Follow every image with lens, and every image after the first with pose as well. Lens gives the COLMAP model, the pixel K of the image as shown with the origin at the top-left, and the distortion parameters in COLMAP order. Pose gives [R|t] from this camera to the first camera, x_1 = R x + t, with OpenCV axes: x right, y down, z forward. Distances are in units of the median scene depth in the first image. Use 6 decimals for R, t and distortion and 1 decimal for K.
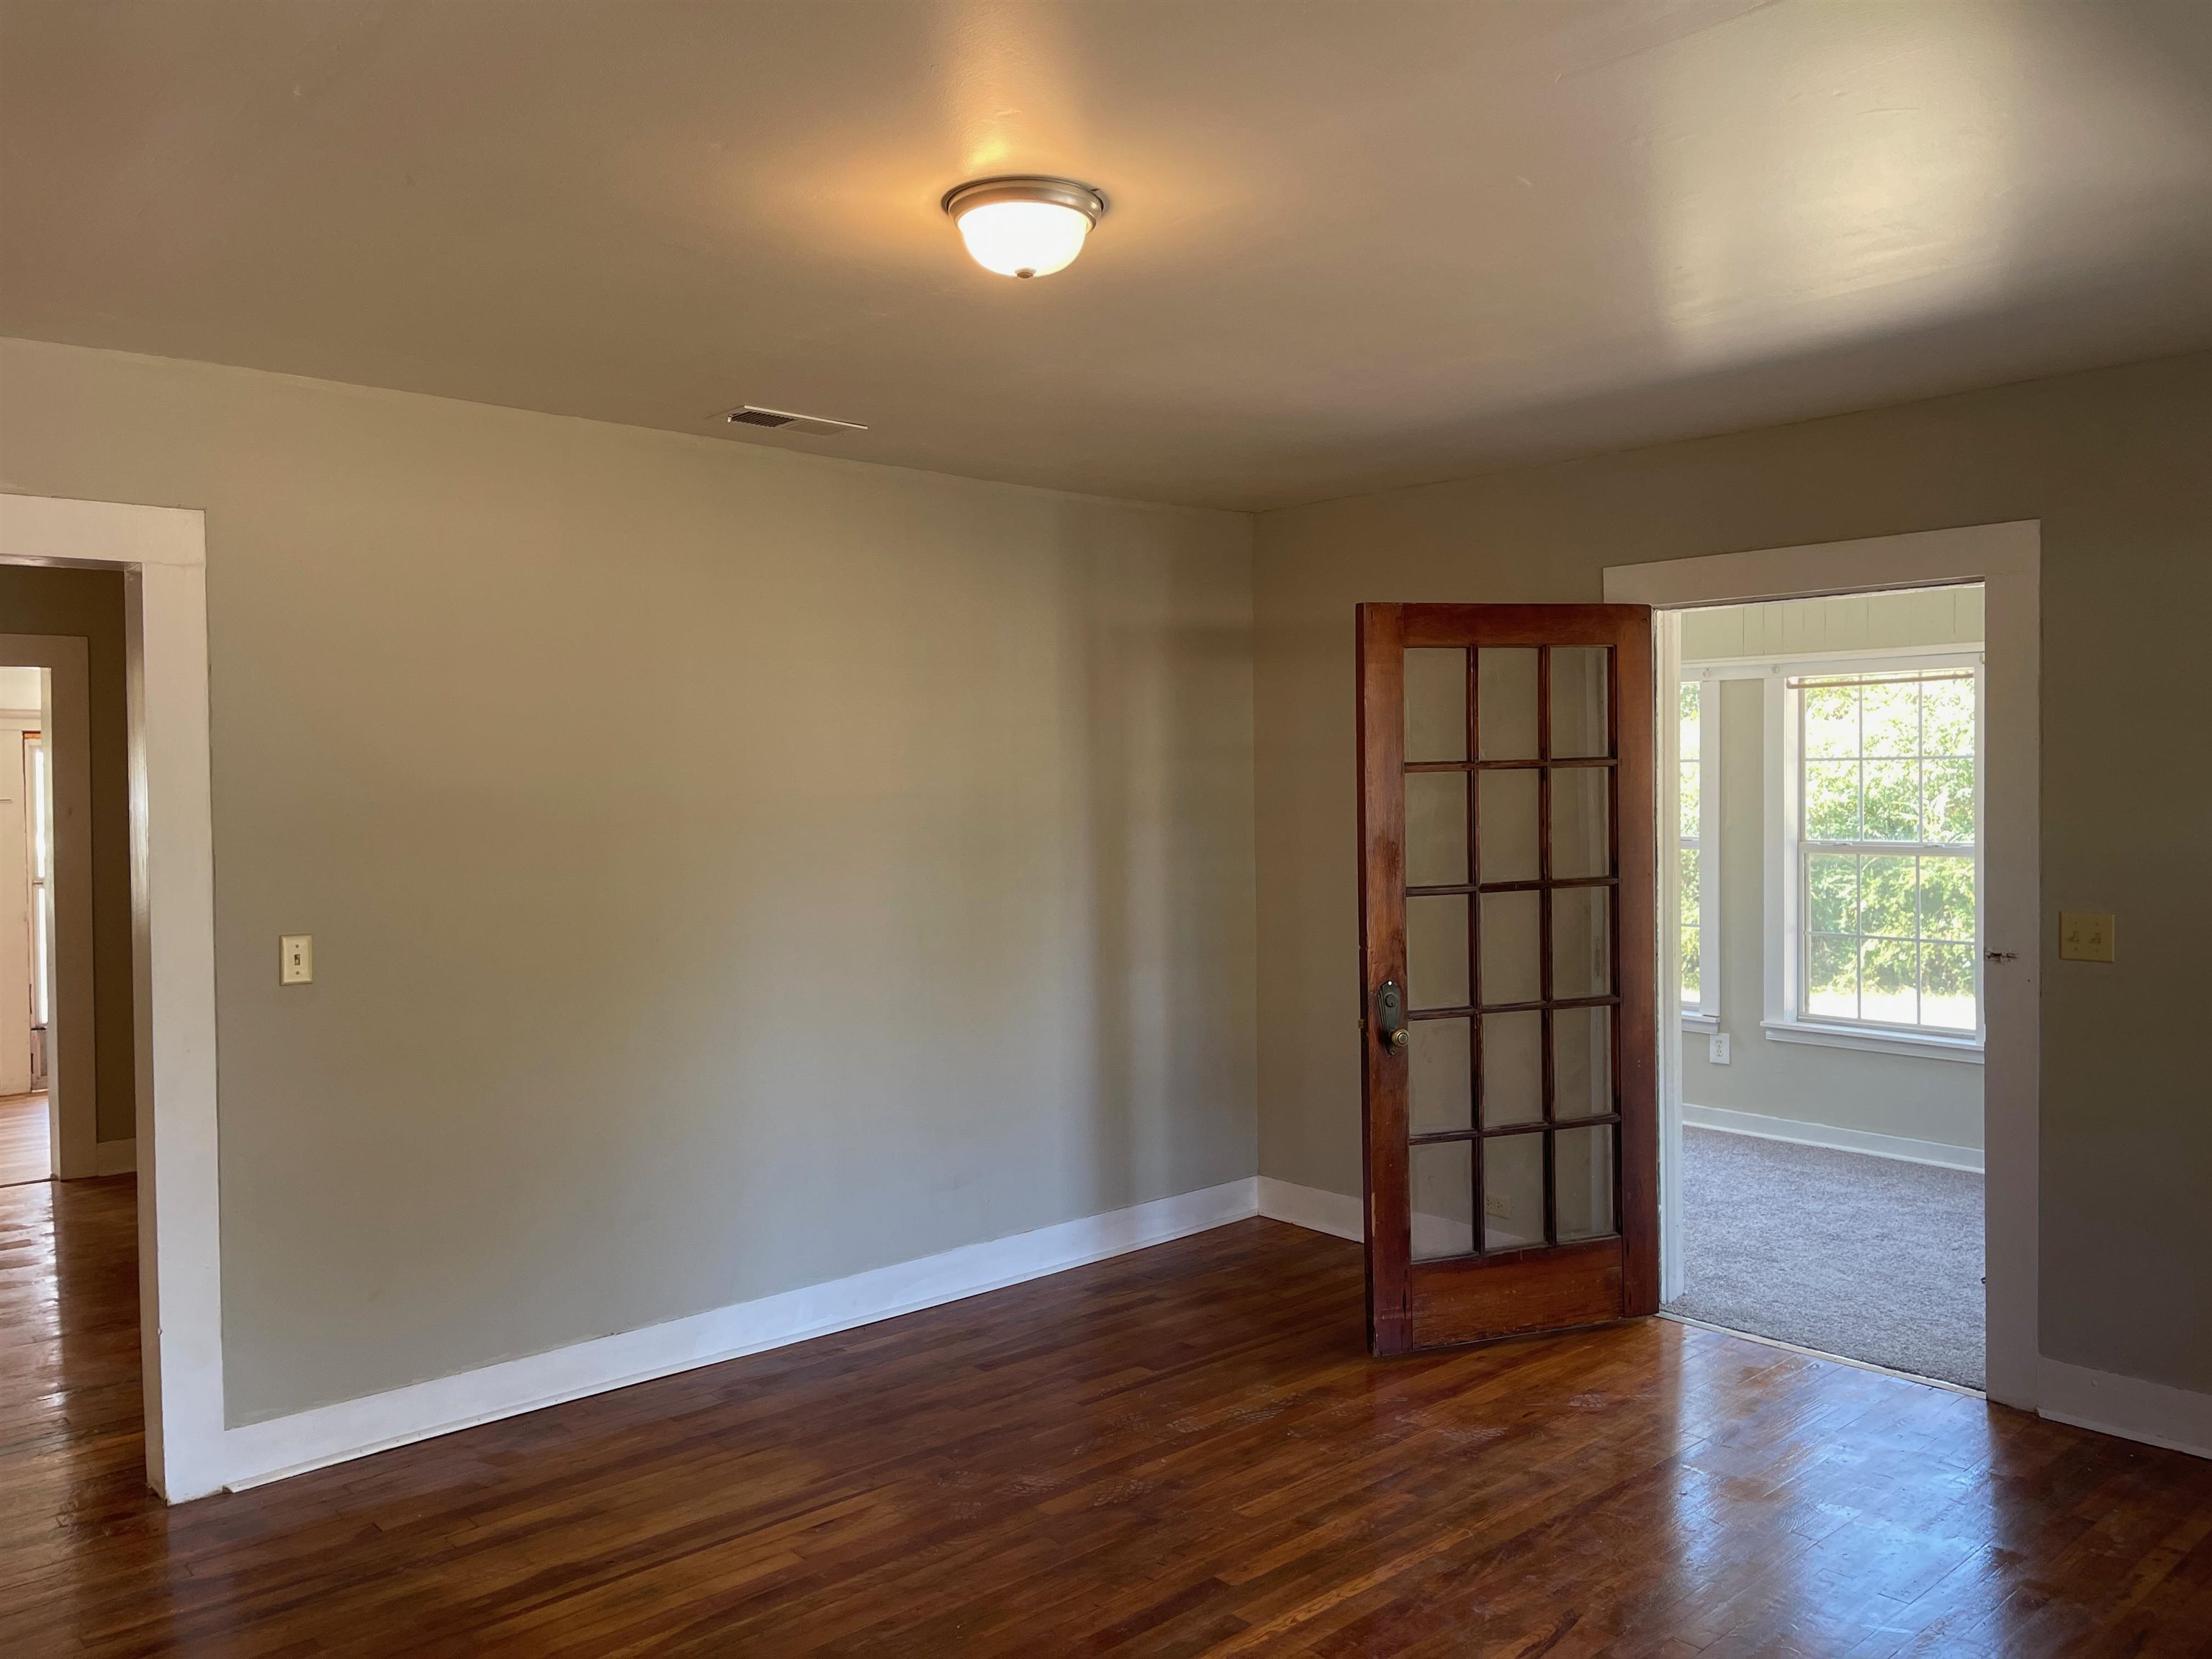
lens RADIAL K [[1668.0, 0, 1118.7], [0, 1668.0, 830.3], [0, 0, 1]] dist [0.079408, -0.087435]
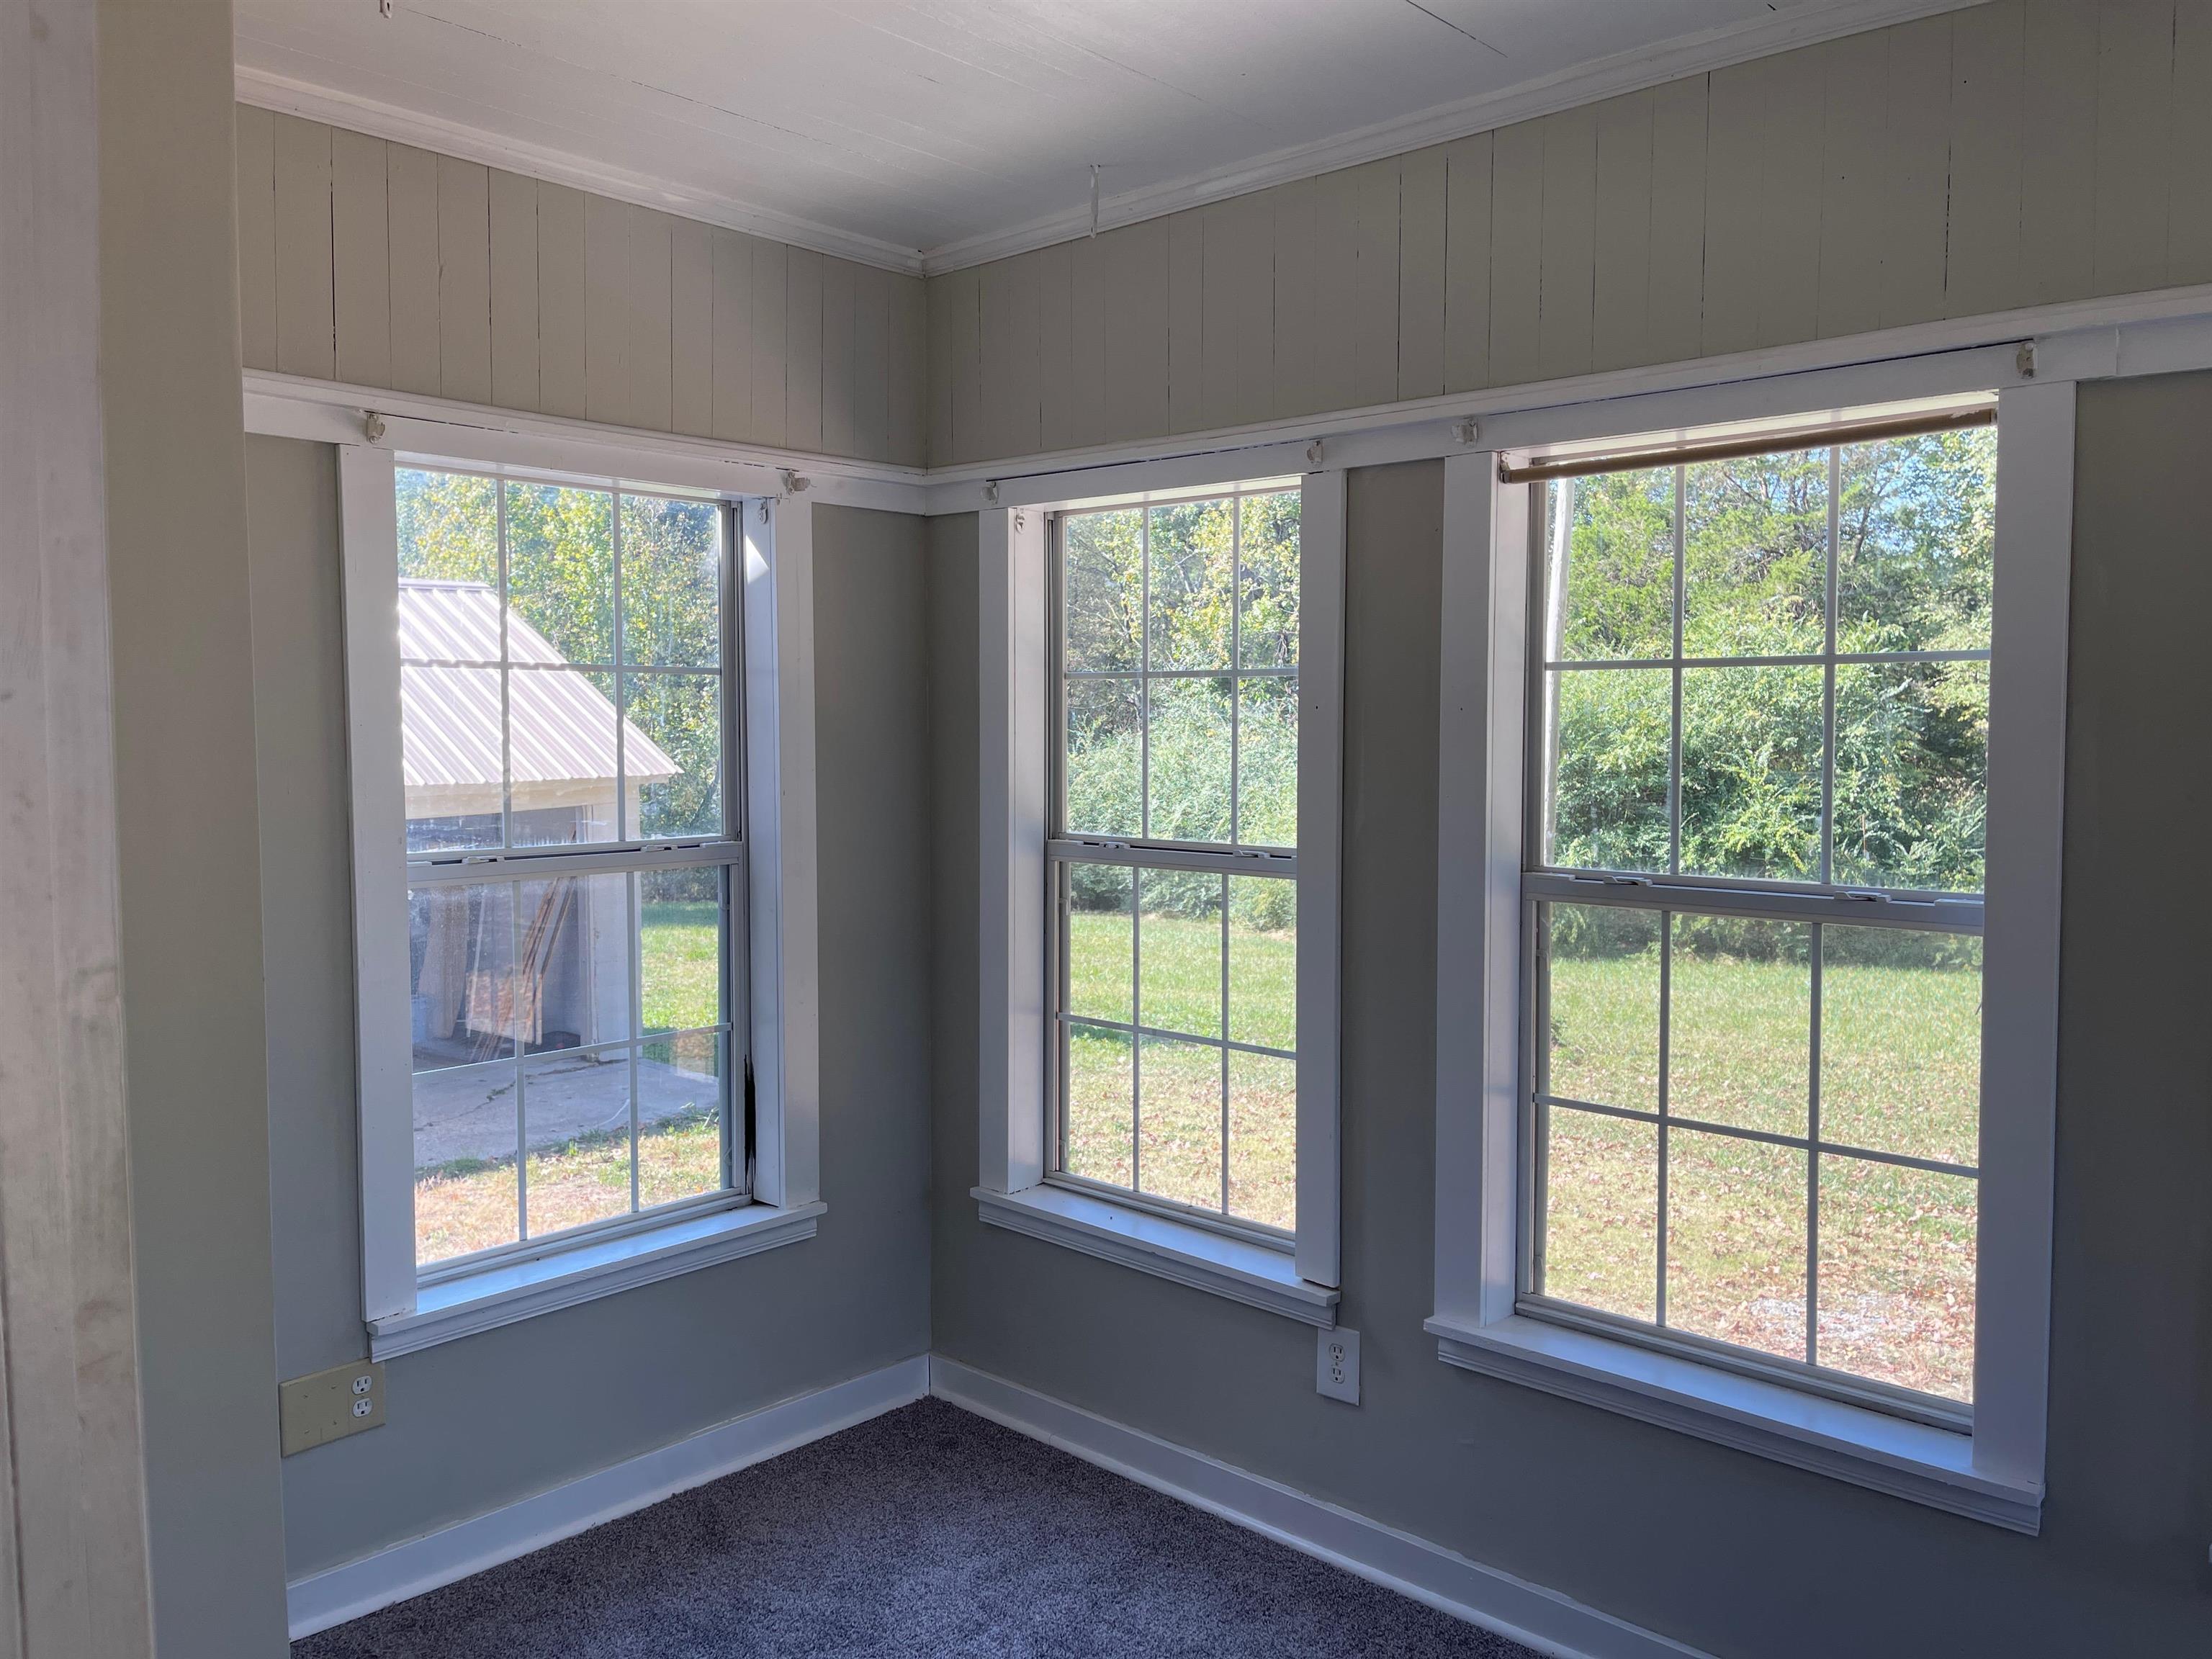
lens RADIAL K [[1668.0, 0, 1118.7], [0, 1668.0, 830.3], [0, 0, 1]] dist [0.079408, -0.087435]
pose [[0.995779, 0.005294, 0.091628, 0.264839], [-0.008478, 0.999372, 0.034394, -0.015480], [-0.091388, -0.035026, 0.995199, 0.598663]]
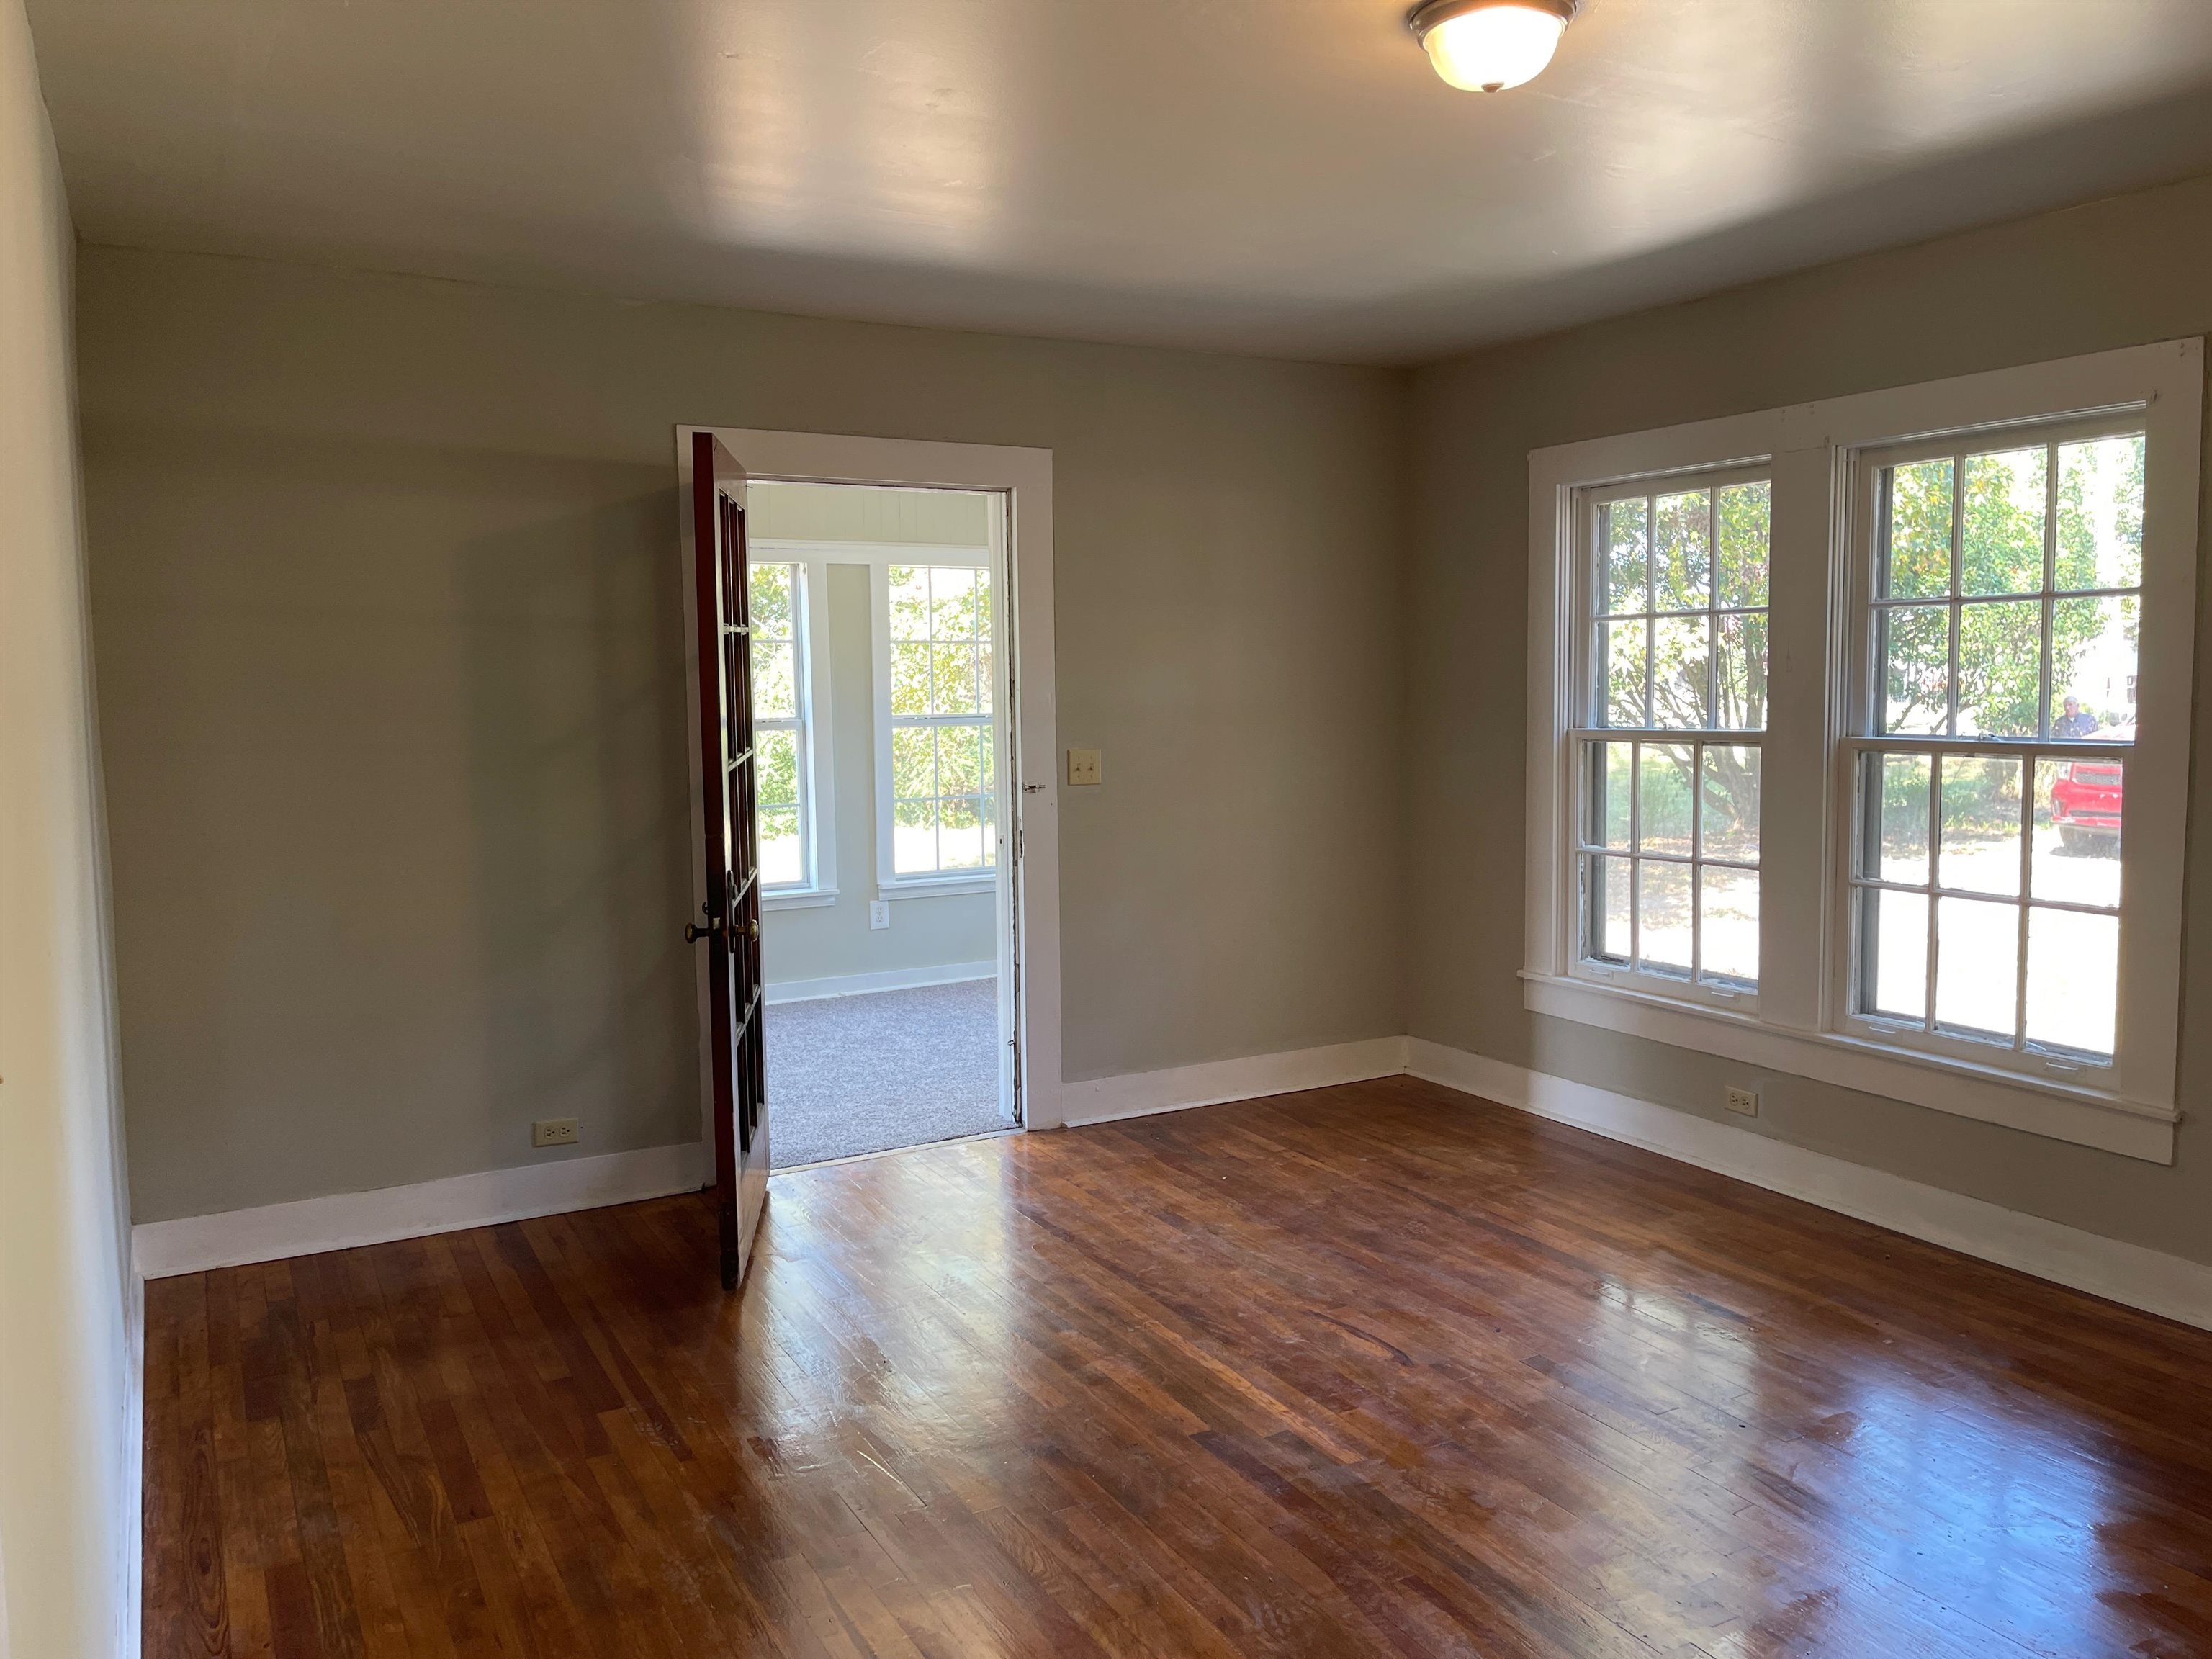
lens RADIAL K [[1681.5, 0, 1107.3], [0, 1681.5, 823.2], [0, 0, 1]] dist [0.039681, 0.002070]
pose [[0.226919, -0.081958, 0.970459, -0.635993], [0.037247, 0.996454, 0.075444, 0.005784], [-0.973201, 0.019027, 0.229167, 0.583046]]
